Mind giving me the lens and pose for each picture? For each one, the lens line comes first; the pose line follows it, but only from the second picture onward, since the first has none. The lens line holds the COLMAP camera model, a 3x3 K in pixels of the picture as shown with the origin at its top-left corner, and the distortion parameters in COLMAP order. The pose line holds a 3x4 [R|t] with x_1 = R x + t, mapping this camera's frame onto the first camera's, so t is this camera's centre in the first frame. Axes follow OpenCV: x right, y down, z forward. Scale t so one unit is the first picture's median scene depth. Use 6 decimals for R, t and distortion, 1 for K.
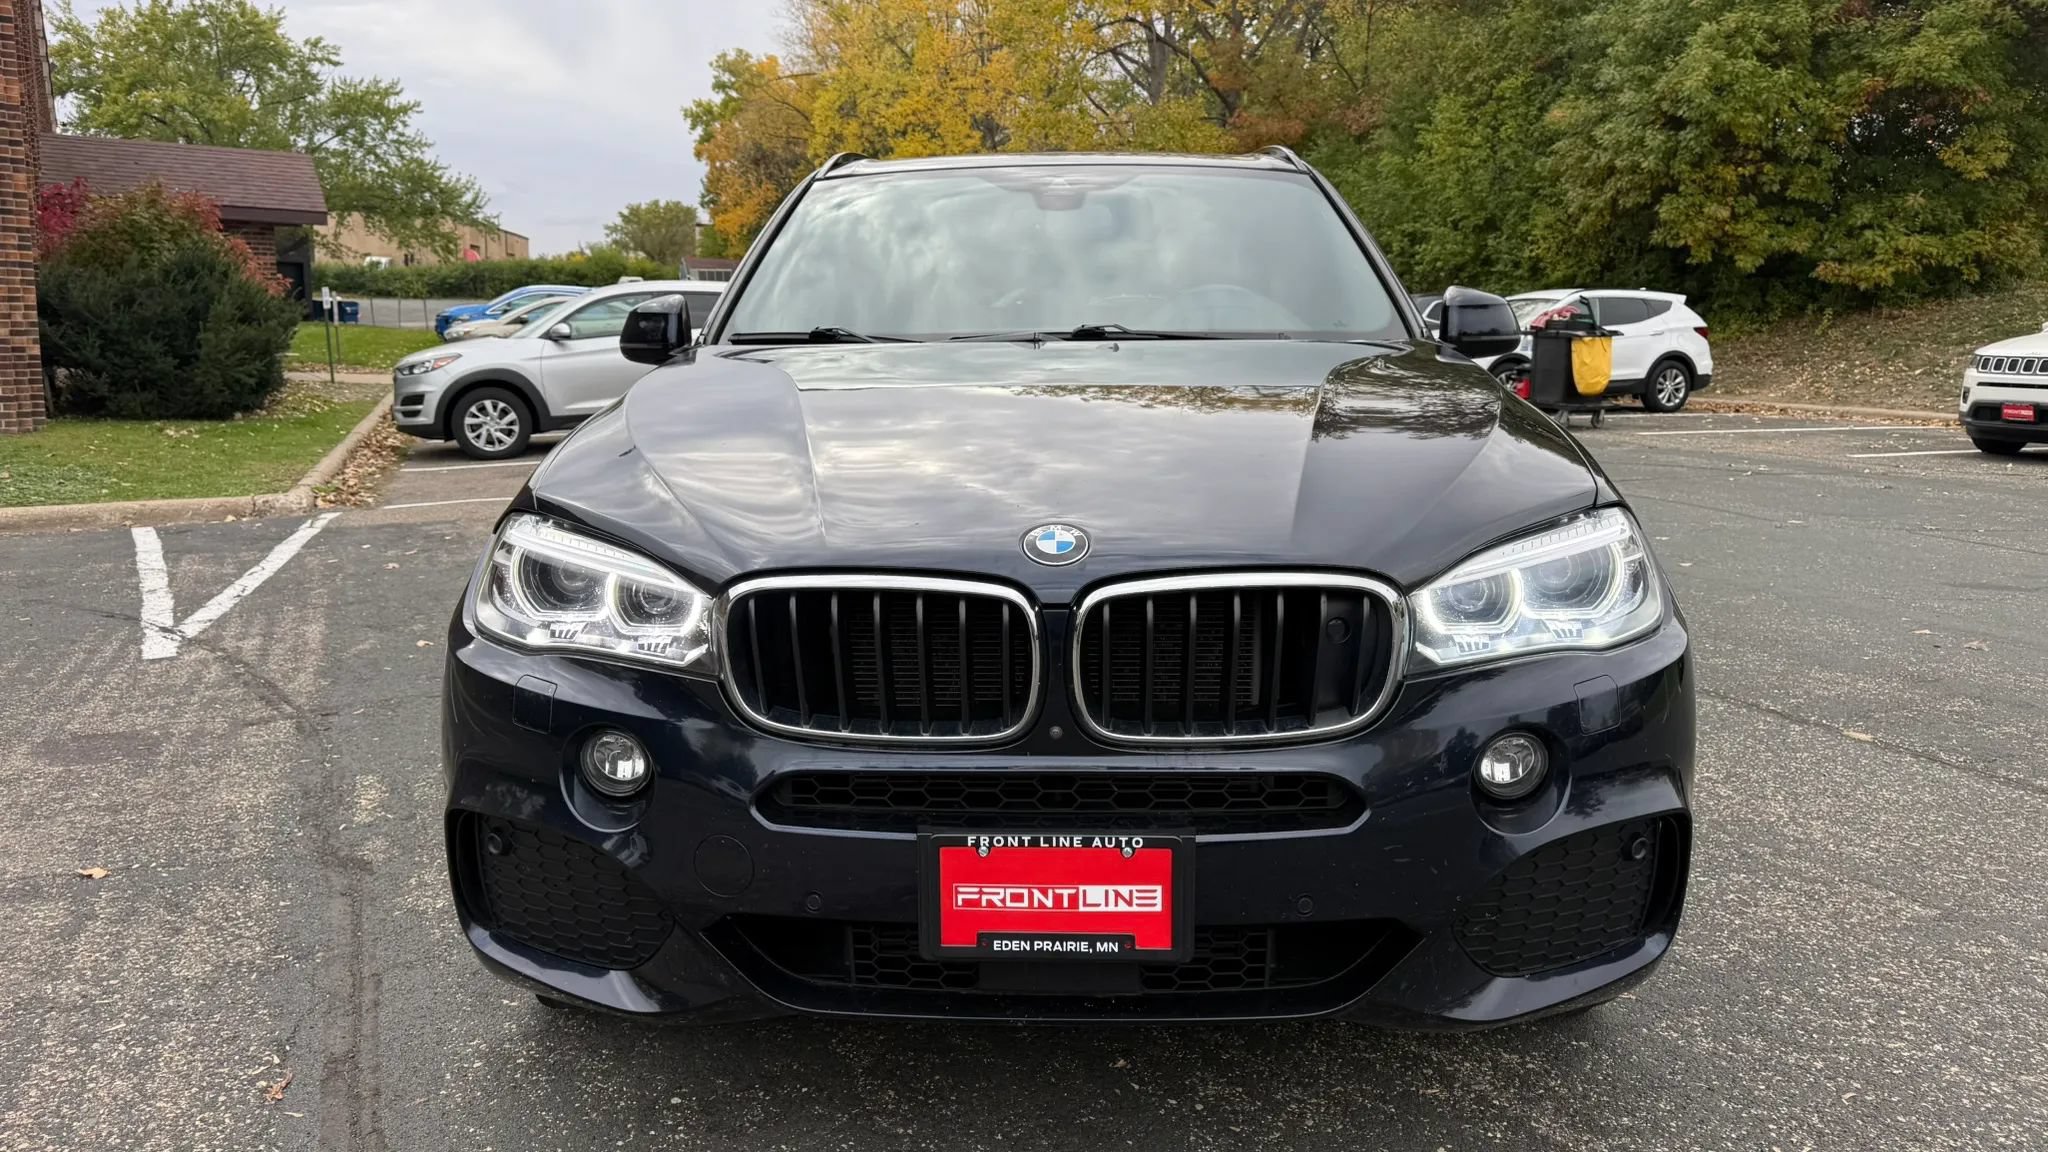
lens RADIAL K [[1491.6, 0, 1024.0], [0, 1491.6, 576.0], [0, 0, 1]] dist [0.048300, -0.102782]
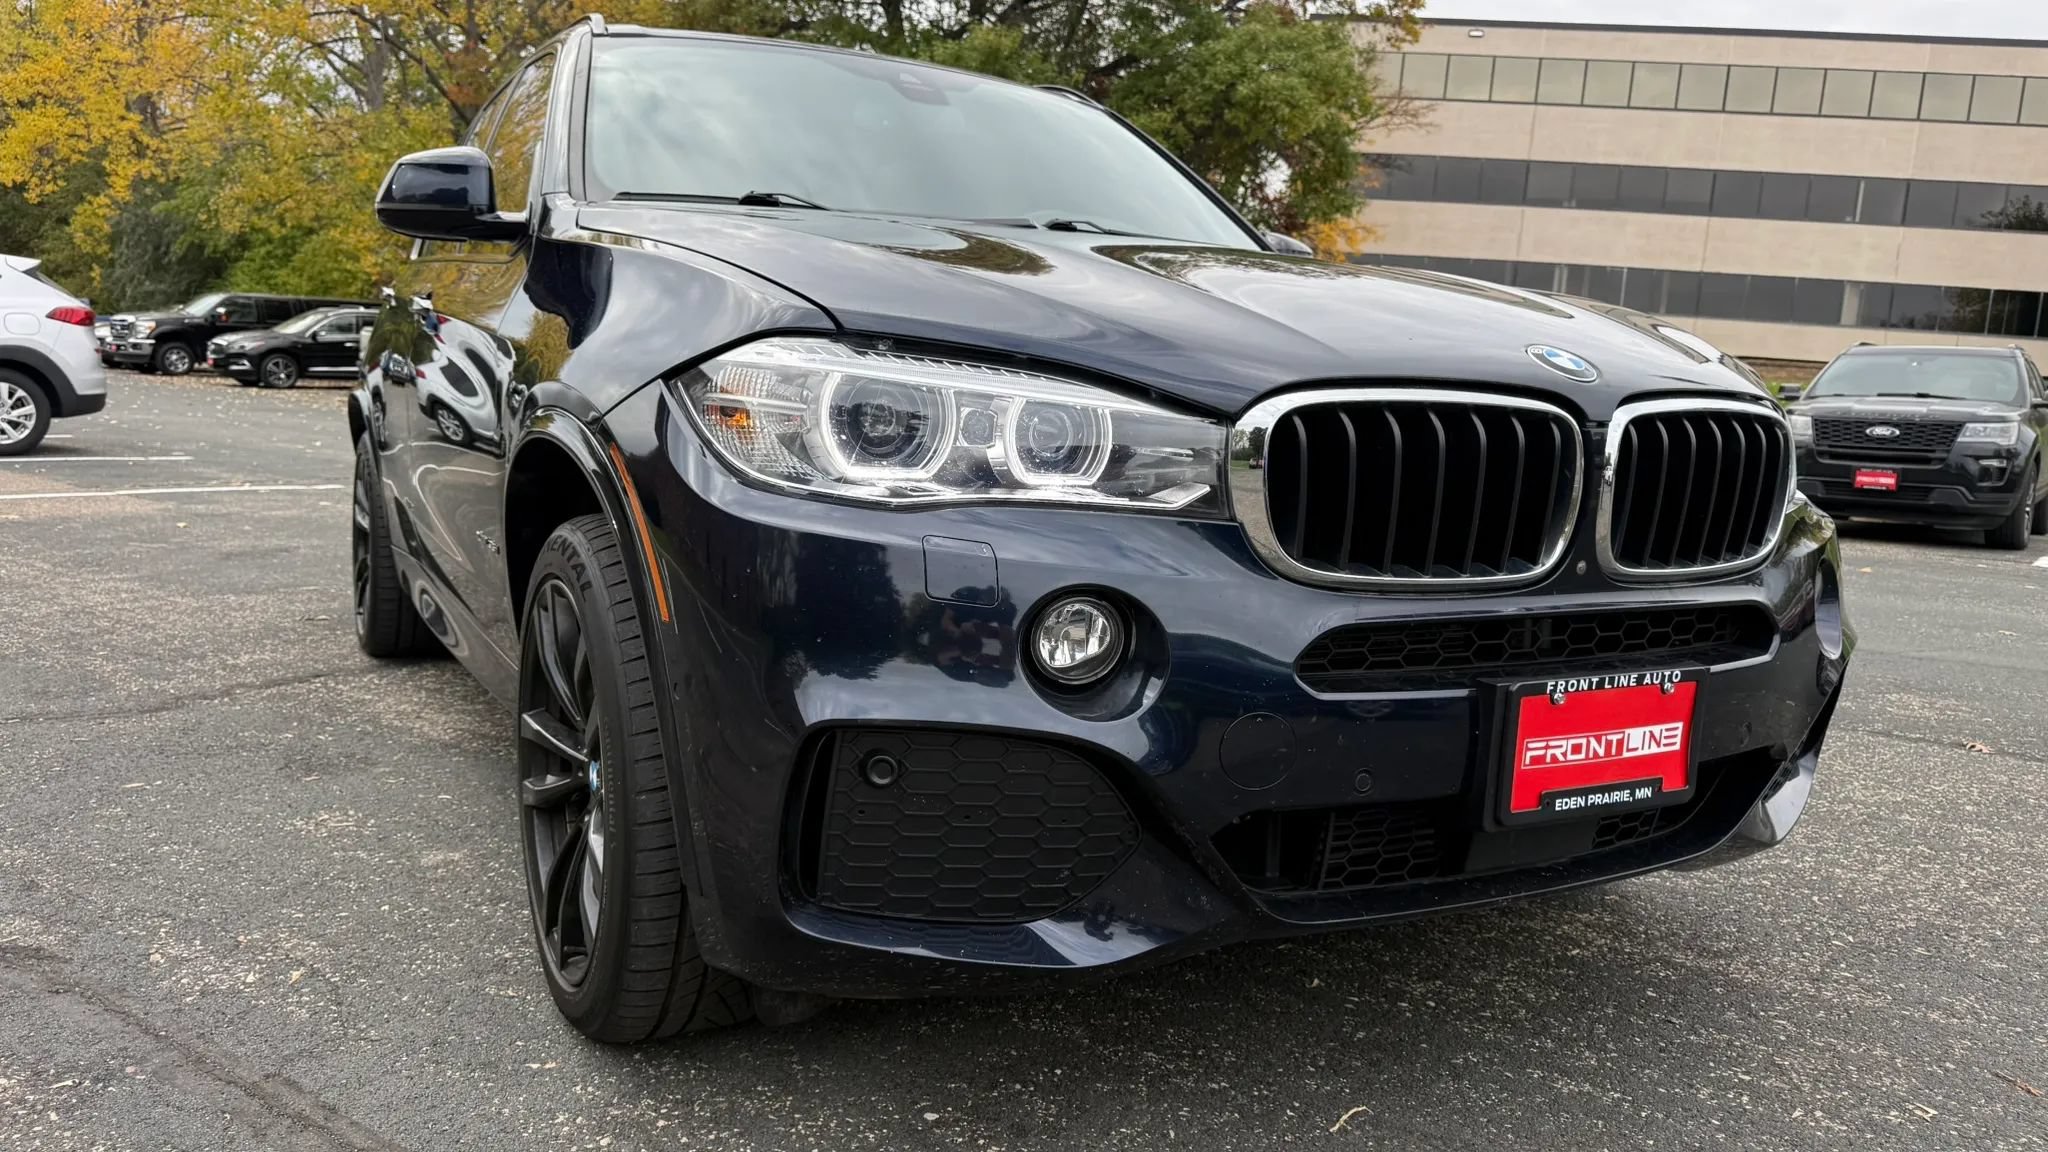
lens RADIAL K [[1467.2, 0, 1024.0], [0, 1467.2, 576.0], [0, 0, 1]] dist [0.045063, -0.029819]
pose [[0.864257, -0.031852, 0.502041, -0.694157], [0.045438, 0.998857, -0.014848, 0.102456], [-0.500995, 0.035645, 0.864716, 0.368439]]
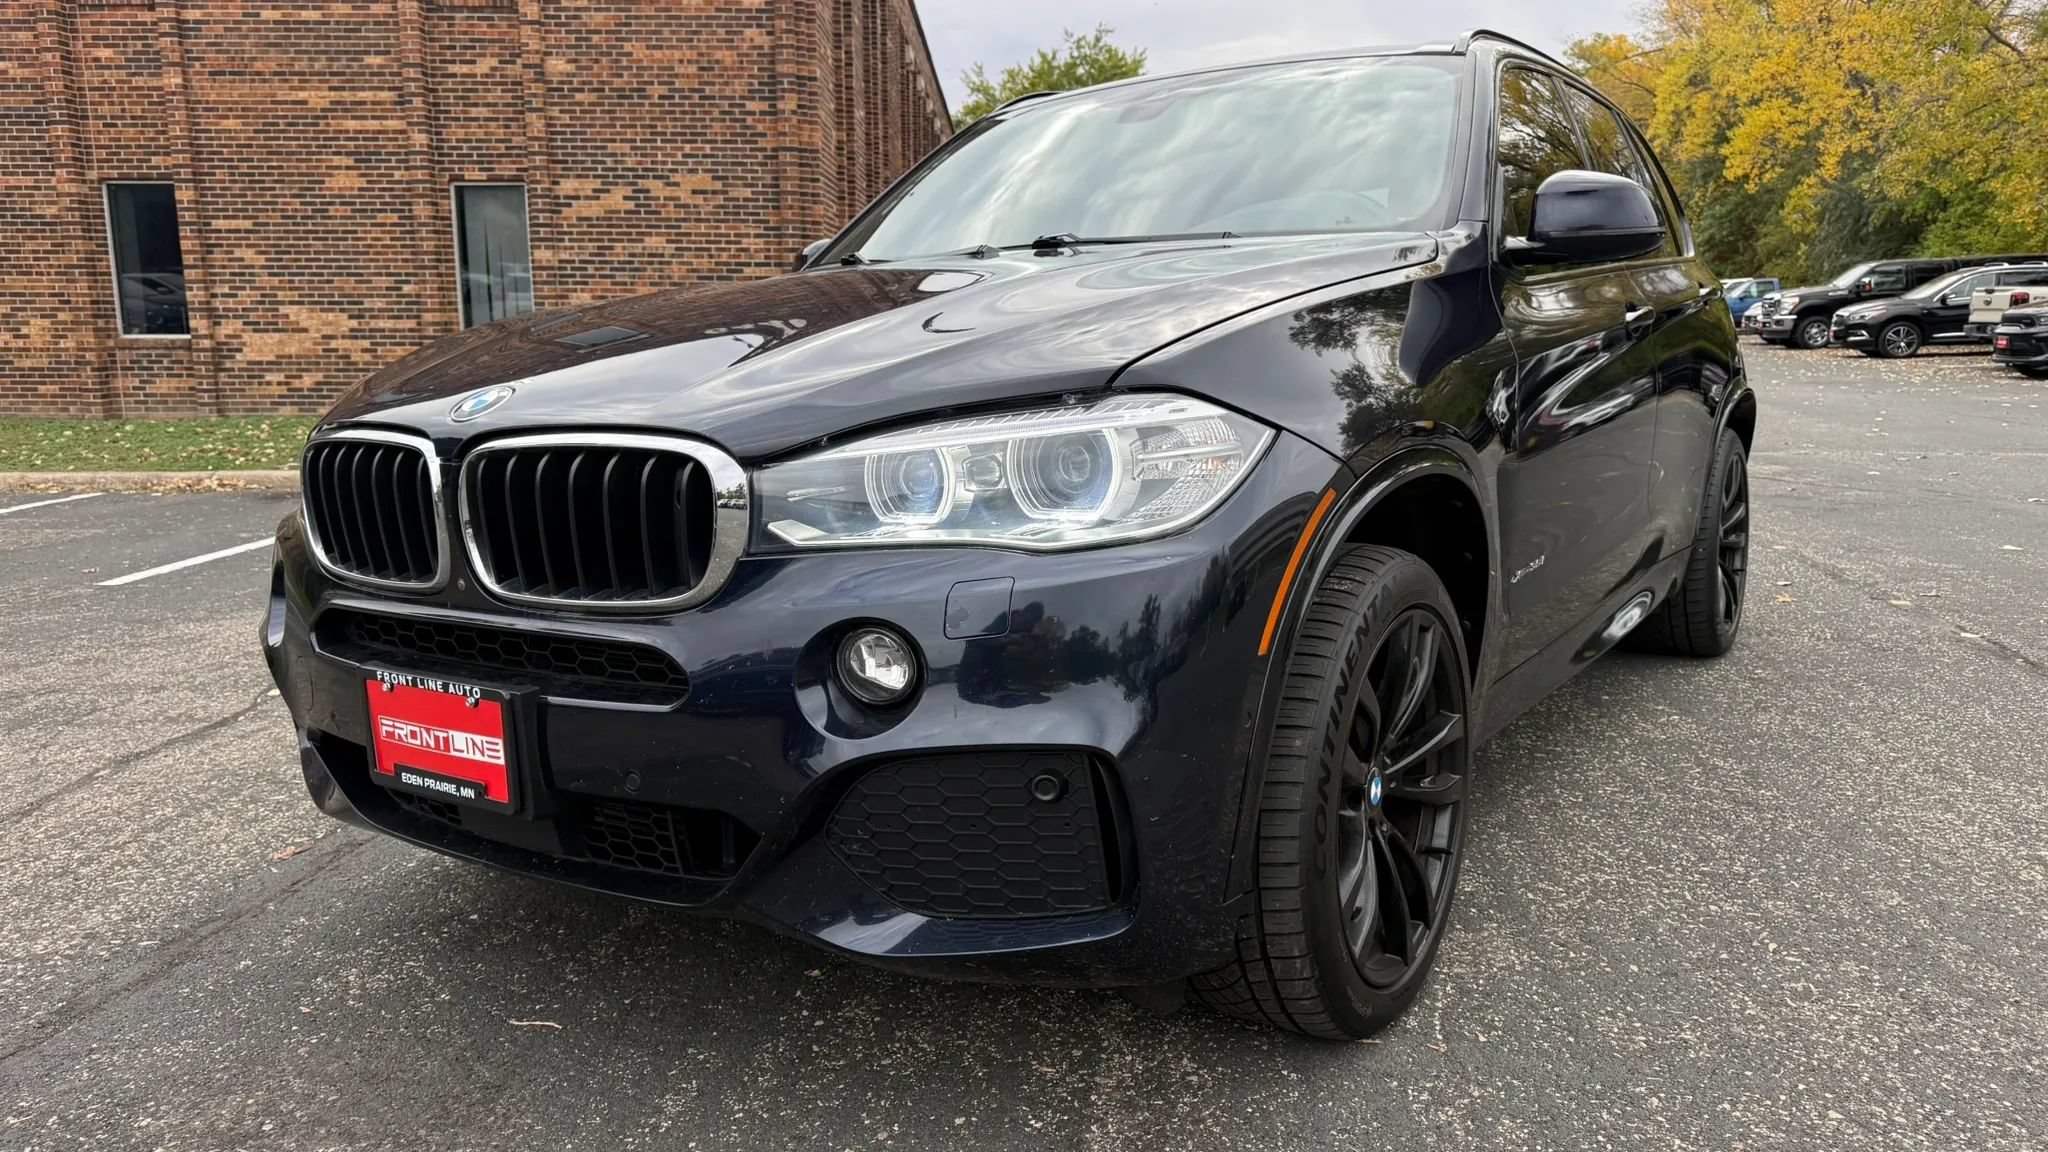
lens RADIAL K [[1480.2, 0, 1024.0], [0, 1480.2, 576.0], [0, 0, 1]] dist [0.010830, 0.010698]
pose [[0.848396, 0.064267, -0.525447, 0.859185], [-0.064543, 0.997756, 0.017824, 0.051992], [0.525413, 0.018792, 0.850640, 0.306790]]
